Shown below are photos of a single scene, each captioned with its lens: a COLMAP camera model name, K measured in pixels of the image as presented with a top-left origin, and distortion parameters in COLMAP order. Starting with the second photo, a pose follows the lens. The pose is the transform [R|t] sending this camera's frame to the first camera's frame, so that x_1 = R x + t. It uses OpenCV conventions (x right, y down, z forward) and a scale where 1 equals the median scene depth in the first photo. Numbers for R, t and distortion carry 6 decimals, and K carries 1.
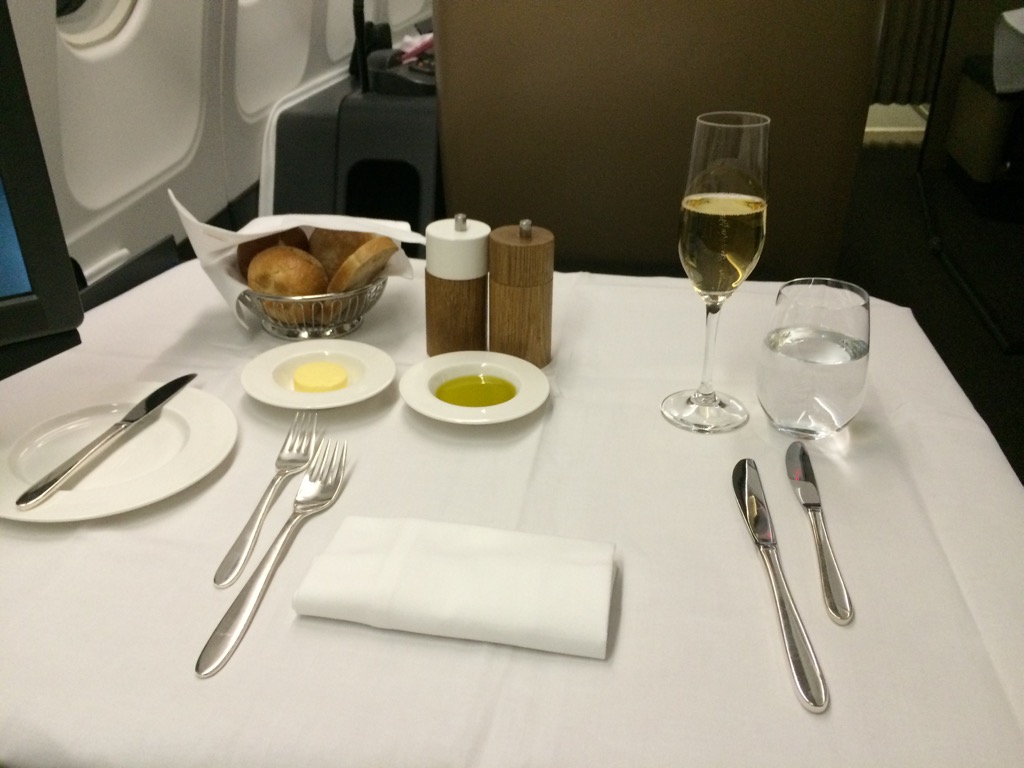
lens RADIAL K [[859.8, 0, 495.5], [0, 859.8, 382.7], [0, 0, 1]] dist [0.005136, 0.004602]
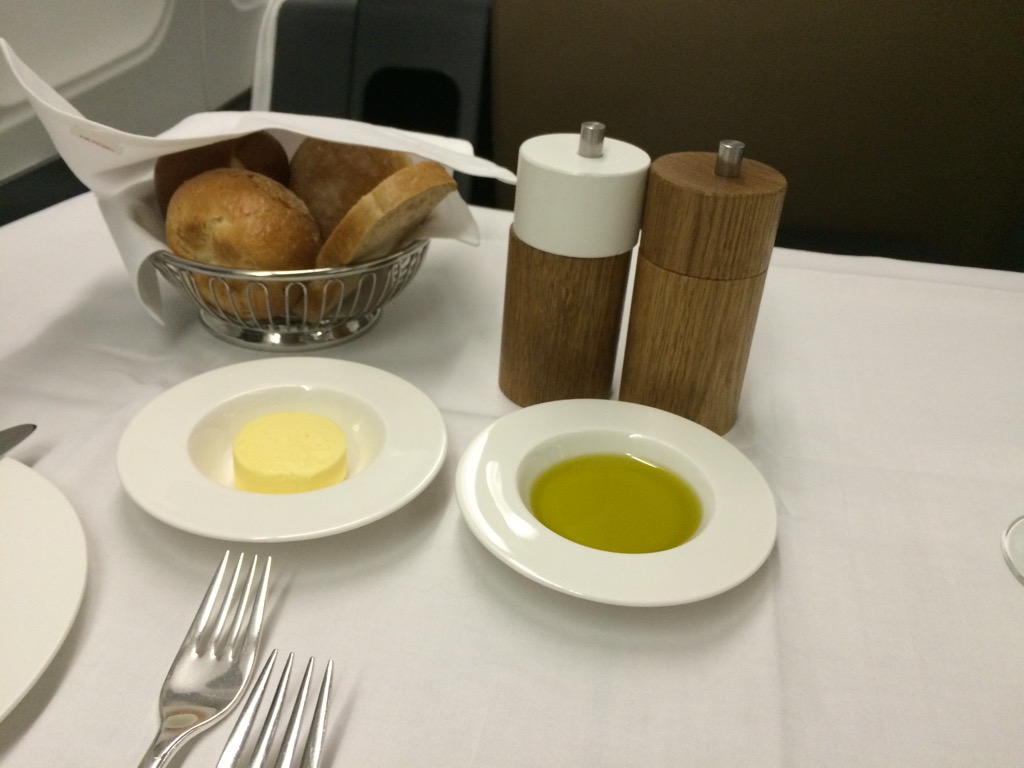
lens RADIAL K [[859.8, 0, 495.5], [0, 859.8, 382.7], [0, 0, 1]] dist [0.005136, 0.004602]
pose [[0.998327, 0.057512, -0.006050, -0.083651], [-0.057046, 0.996565, 0.060035, -0.073499], [0.009482, -0.059589, 0.998178, 0.495527]]
